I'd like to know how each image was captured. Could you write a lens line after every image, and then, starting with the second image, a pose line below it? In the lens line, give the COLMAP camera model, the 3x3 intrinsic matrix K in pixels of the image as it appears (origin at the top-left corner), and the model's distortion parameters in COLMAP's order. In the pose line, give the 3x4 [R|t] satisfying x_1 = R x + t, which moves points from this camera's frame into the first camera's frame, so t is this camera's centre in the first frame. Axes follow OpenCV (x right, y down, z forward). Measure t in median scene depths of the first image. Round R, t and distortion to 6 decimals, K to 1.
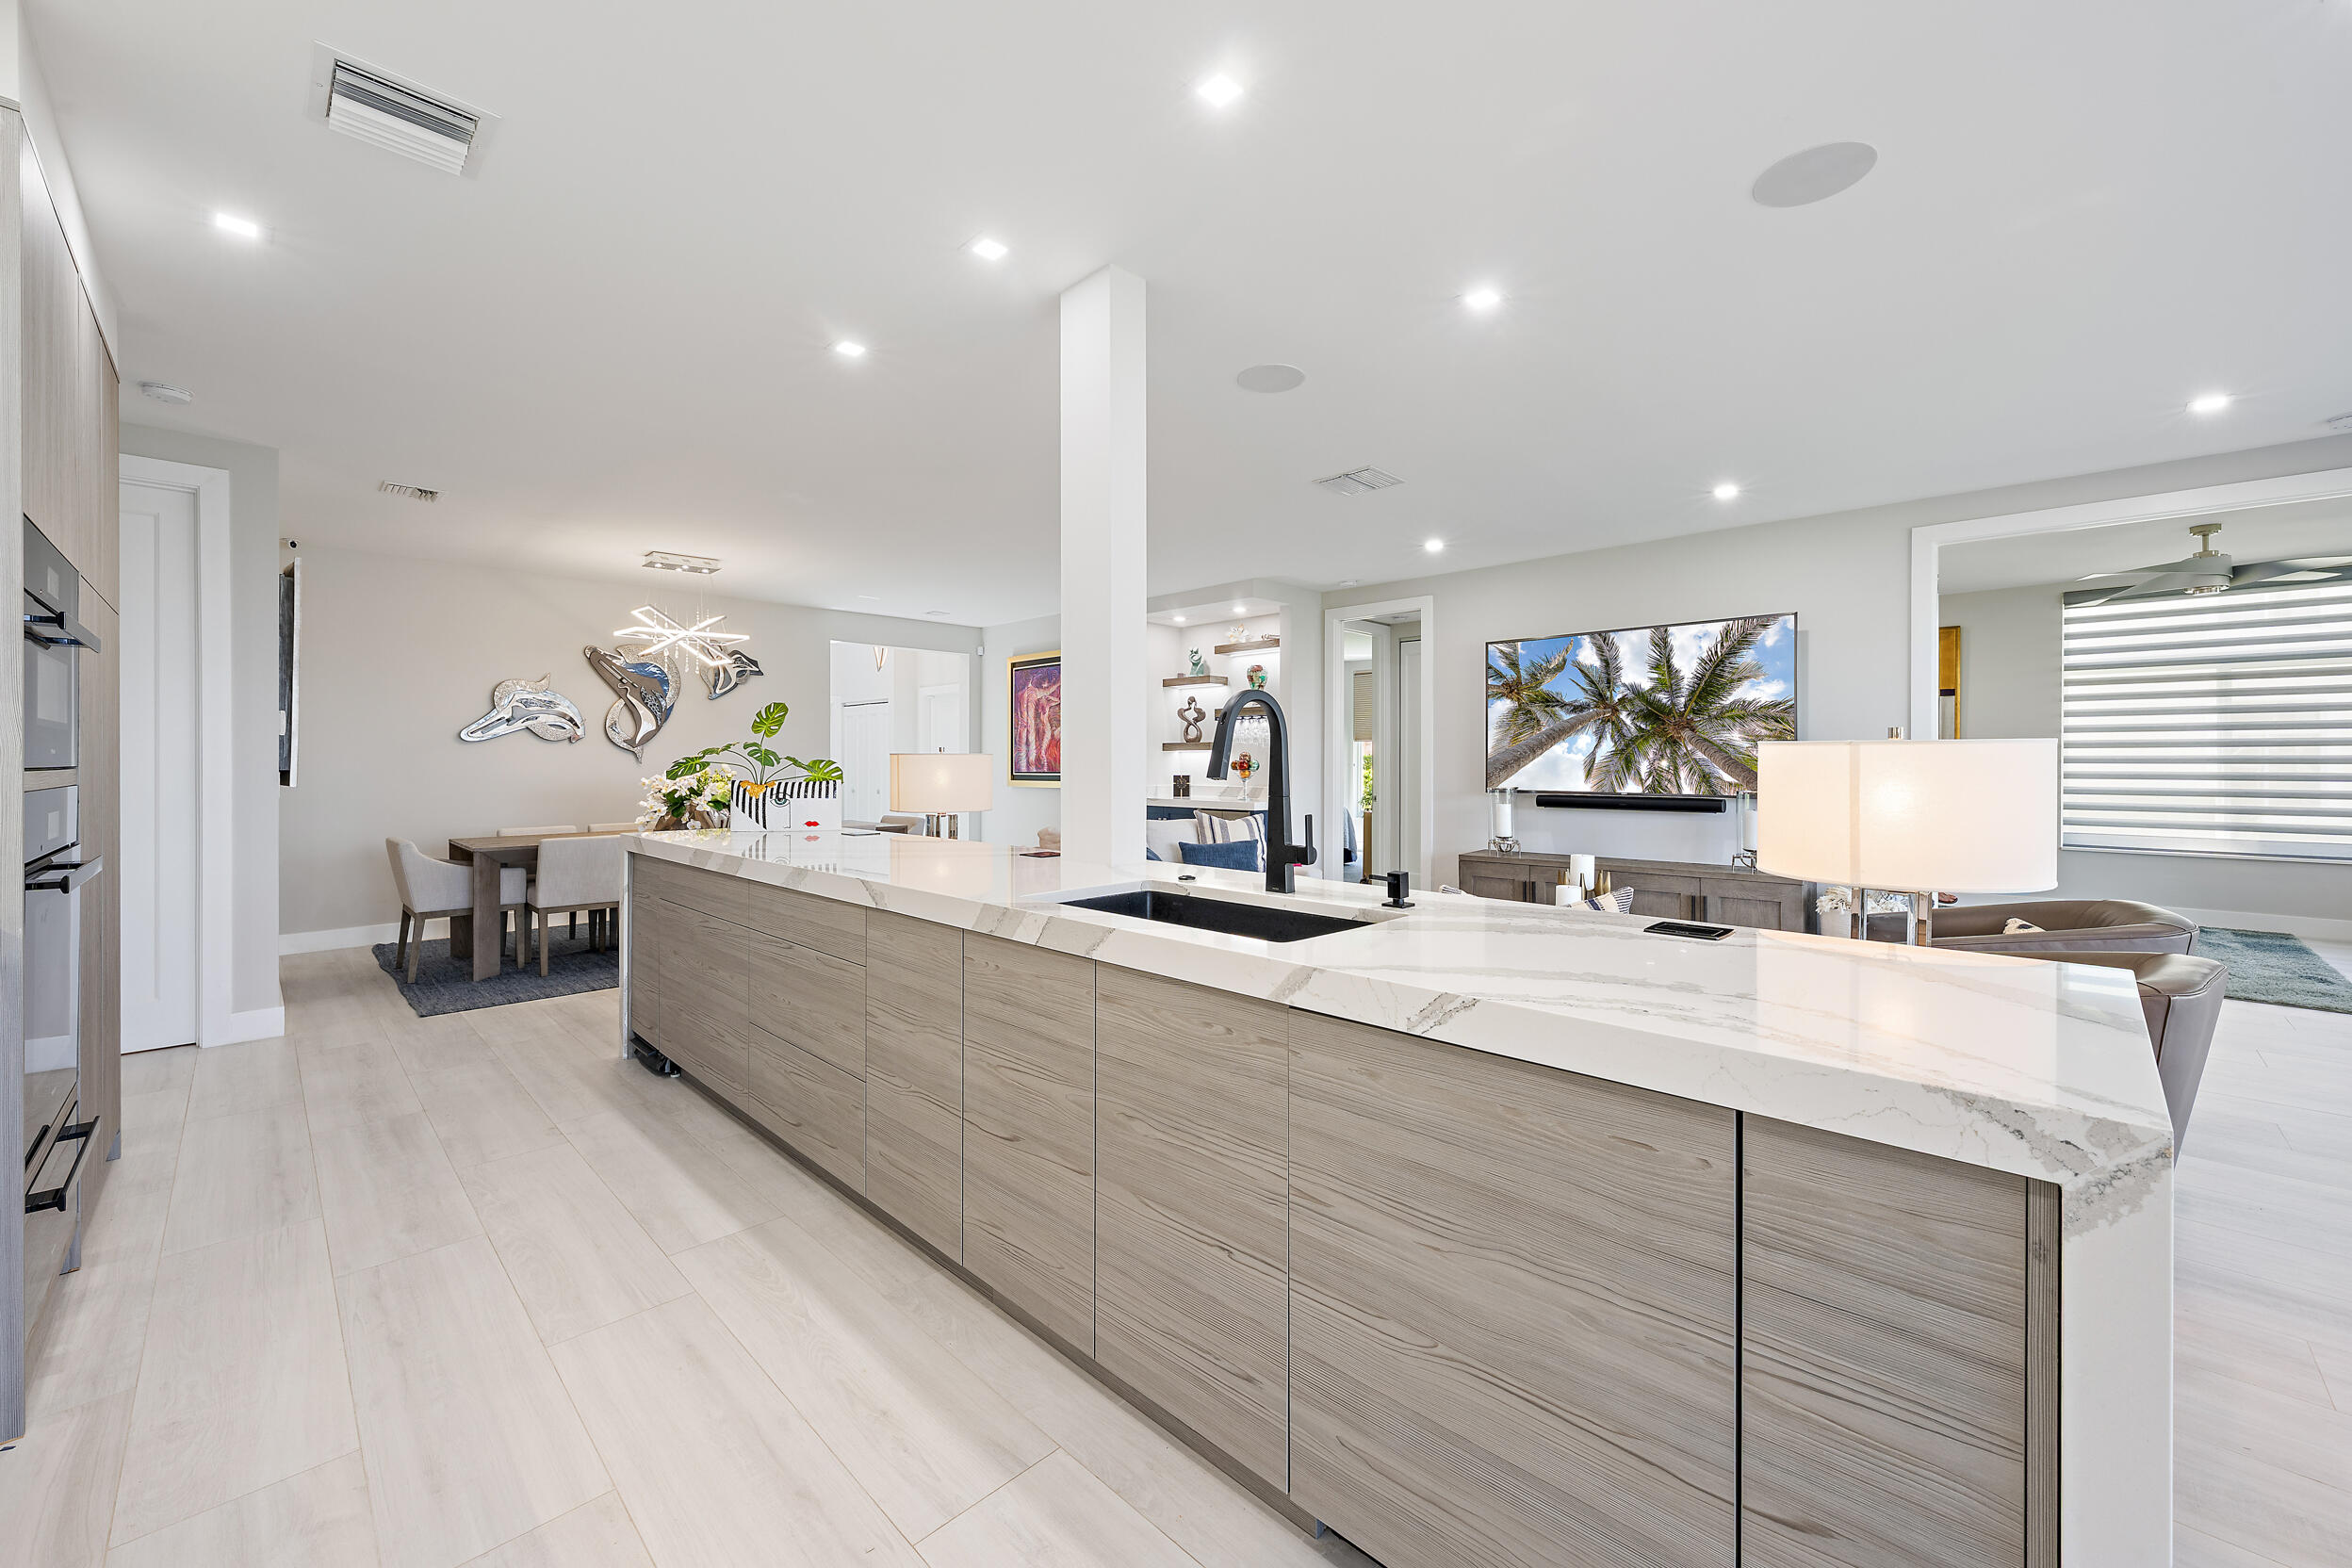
lens RADIAL K [[924.5, 0, 1182.6], [0, 924.5, 756.1], [0, 0, 1]] dist [-0.000176, 0.000359]
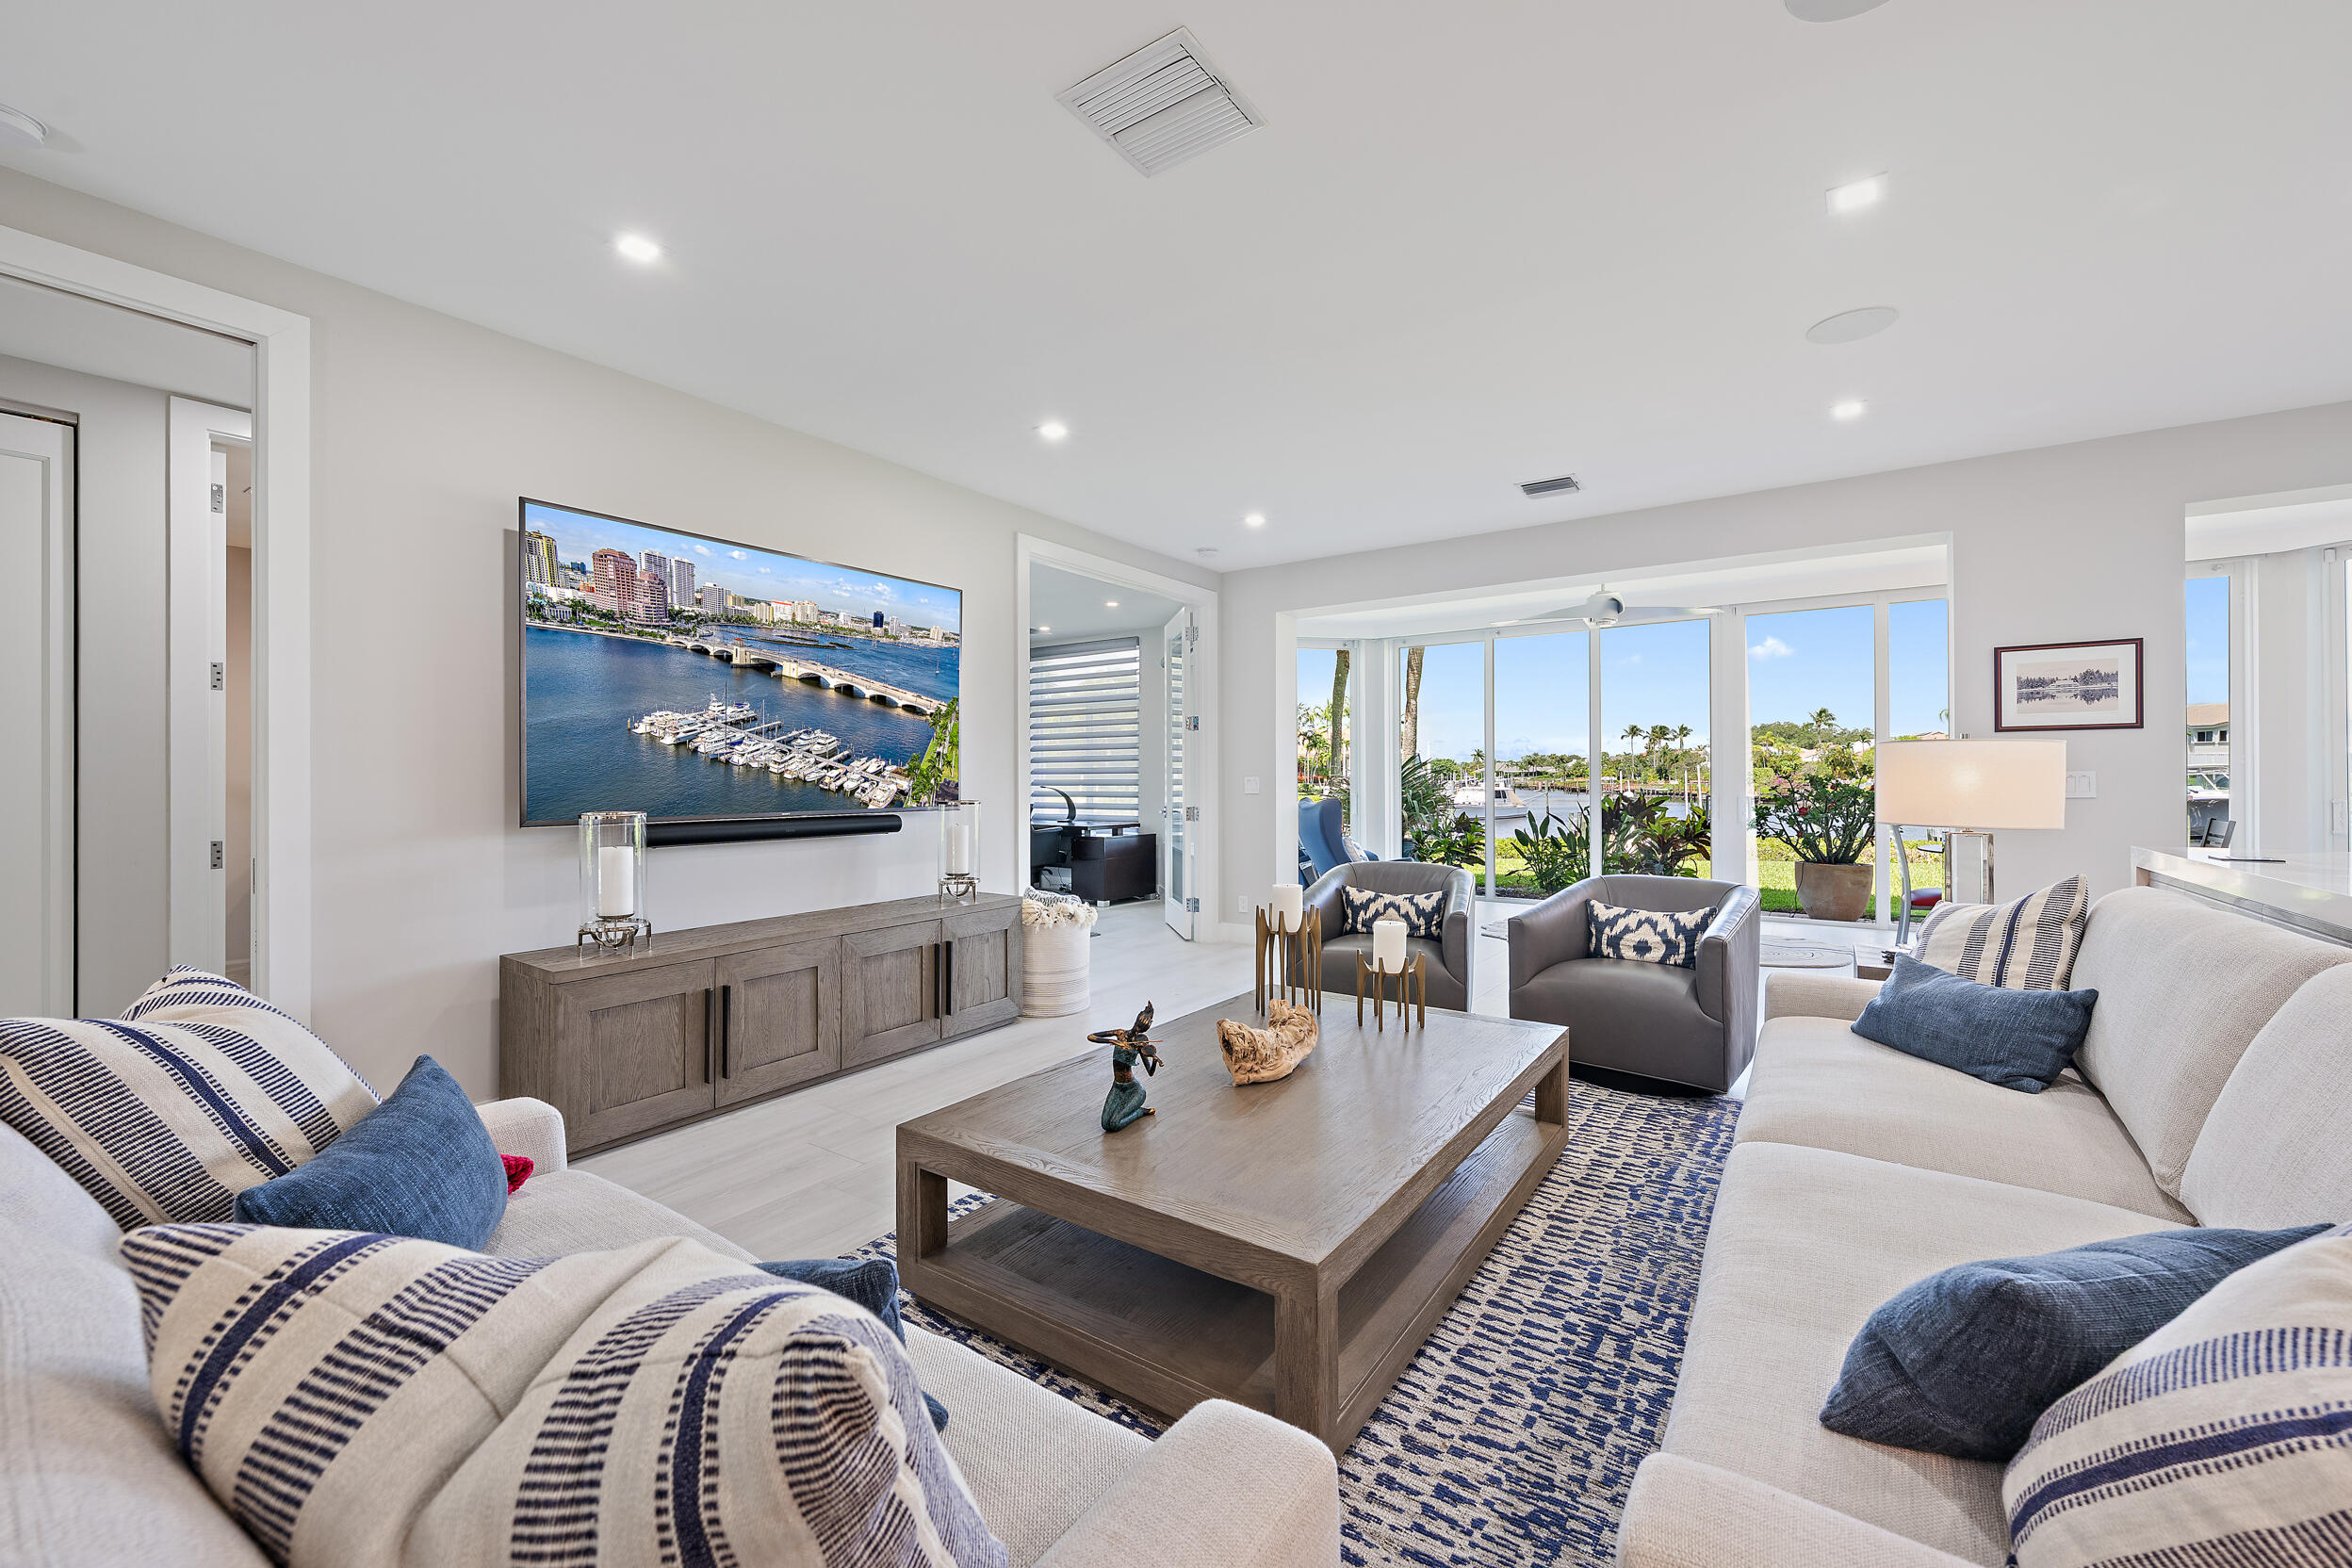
lens RADIAL K [[934.7, 0, 1174.1], [0, 934.7, 776.0], [0, 0, 1]] dist [-0.000686, -0.000256]
pose [[-0.168163, 0.000231, 0.985759, -0.381726], [-0.000911, 1.000000, -0.000390, 0.030557], [-0.985759, -0.000964, -0.168162, 1.659437]]
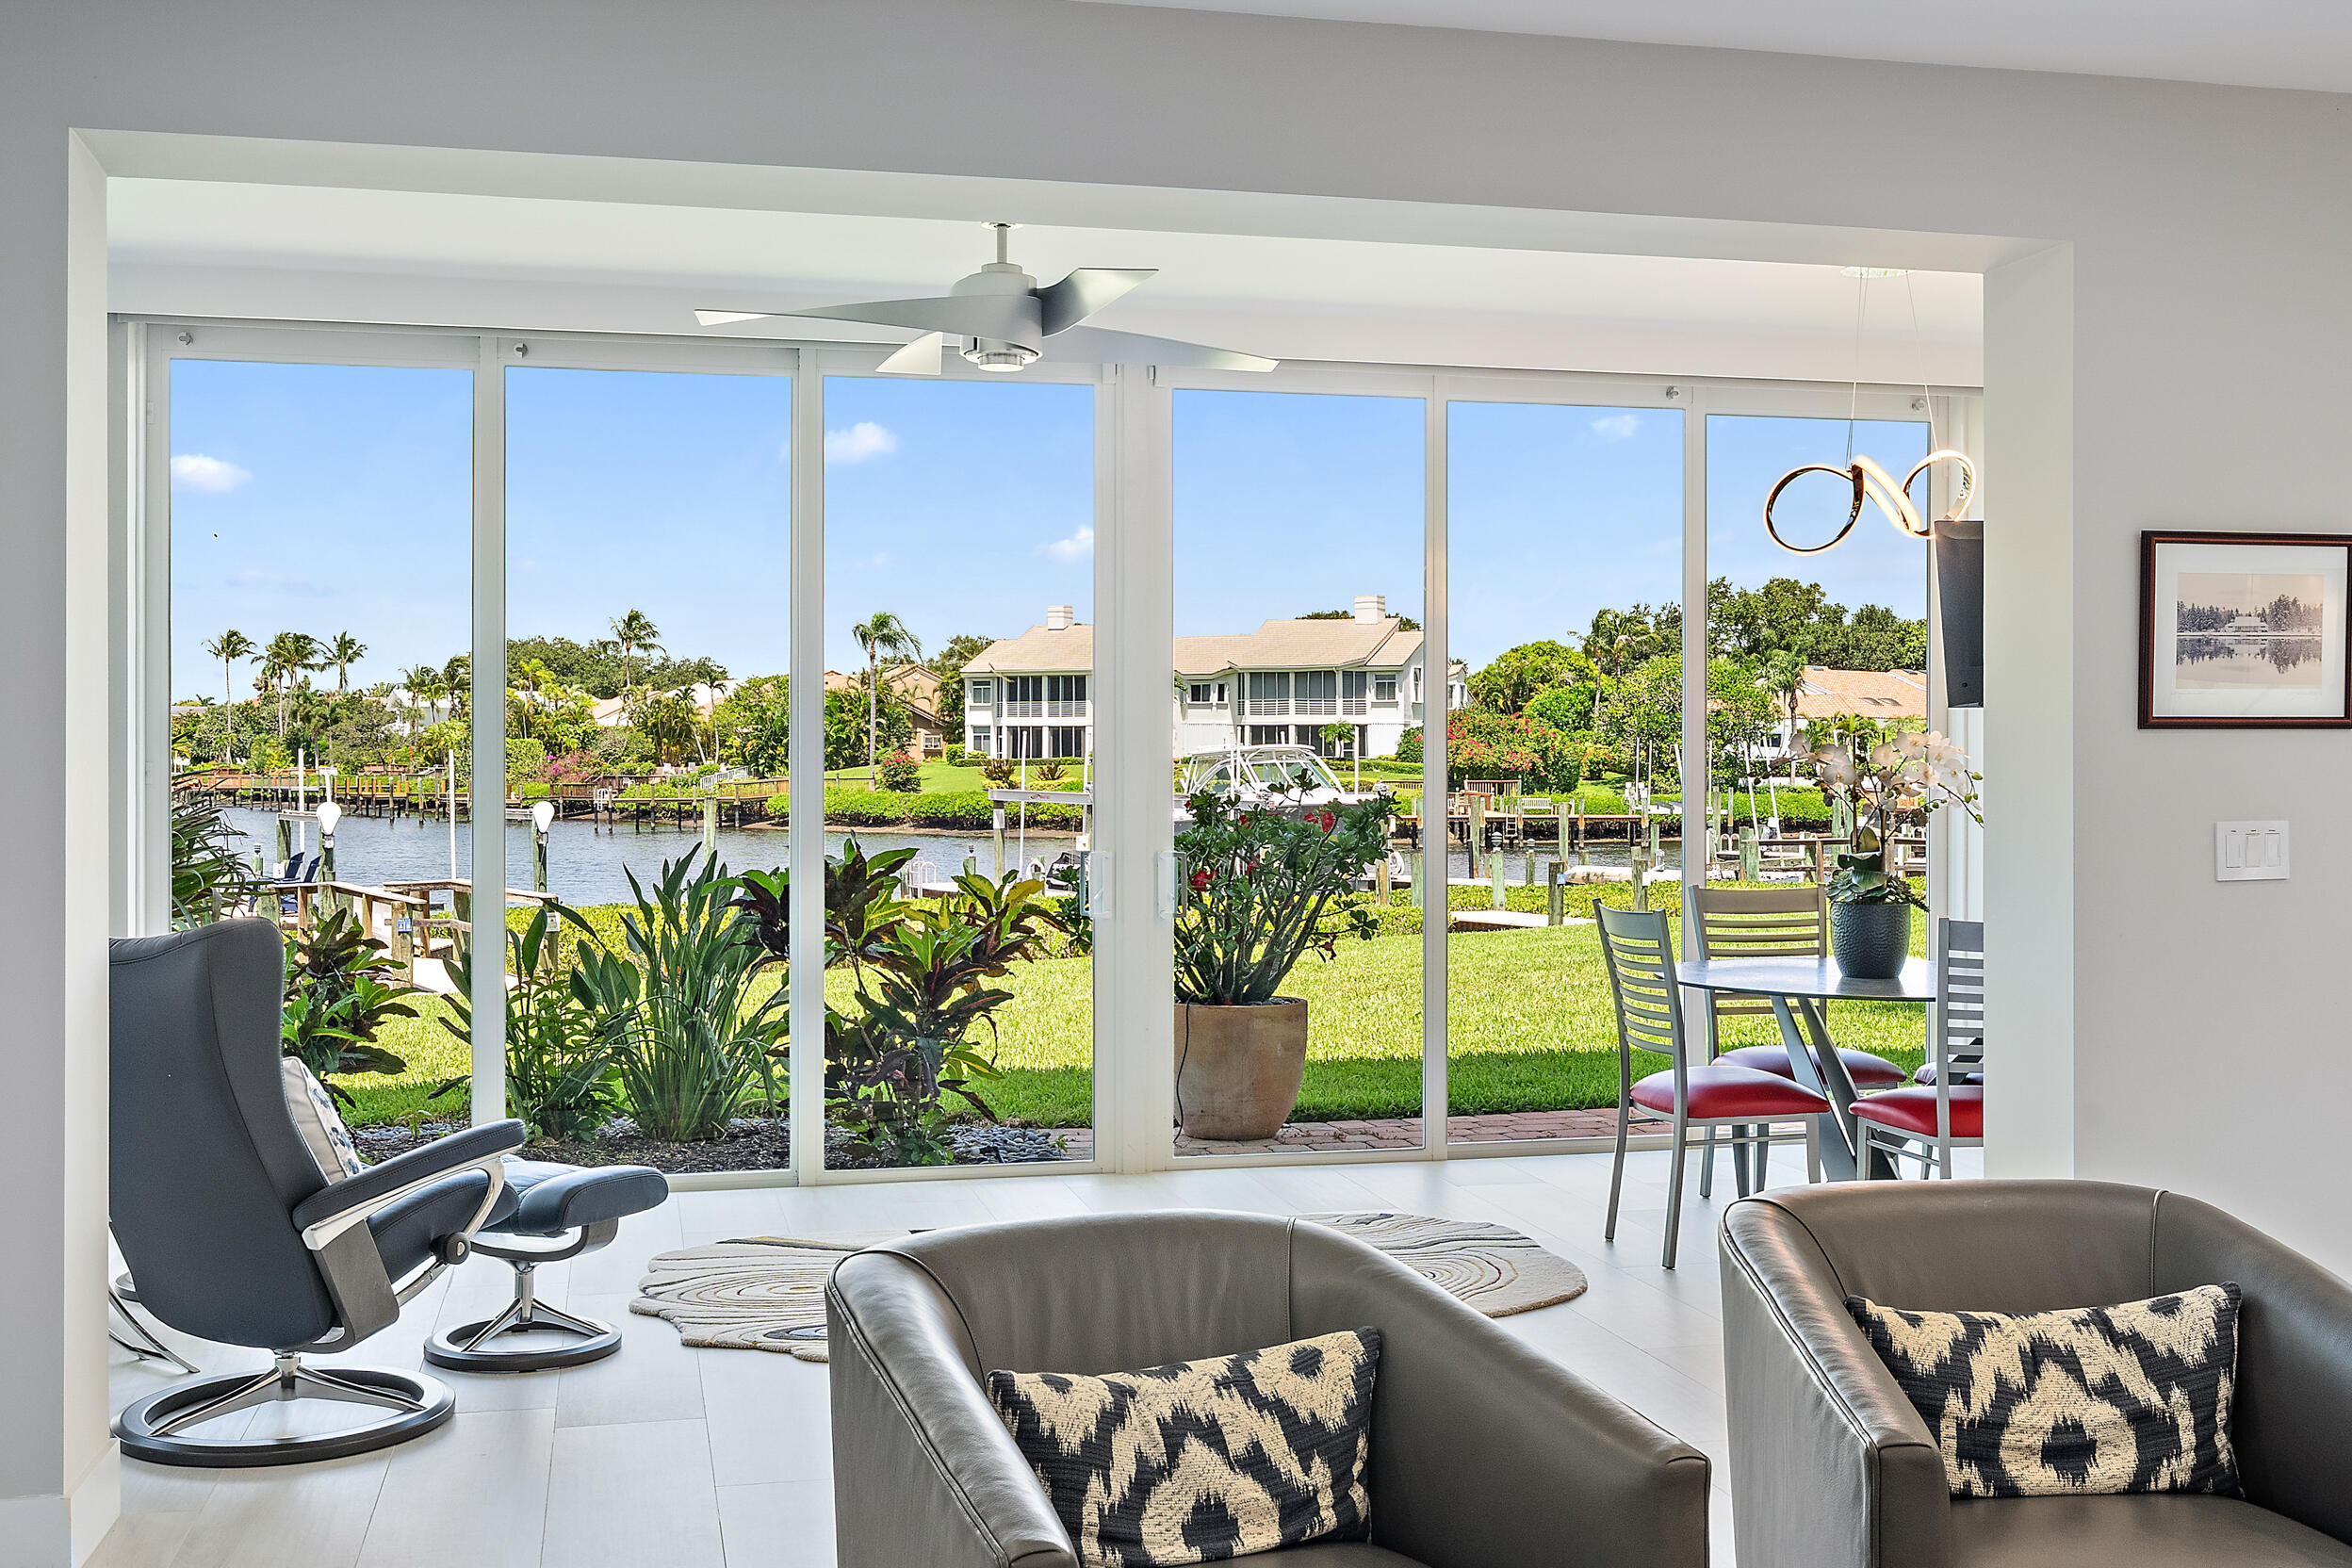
lens RADIAL K [[2369.6, 0, 1176.0], [0, 2369.6, 784.0], [0, 0, 1]] dist [0.001931, 0.001433]
pose [[-0.849751, -0.009563, 0.527098, 0.543652], [-0.005015, 0.999937, 0.010056, -0.015186], [-0.527161, 0.005902, -0.849745, 1.827717]]
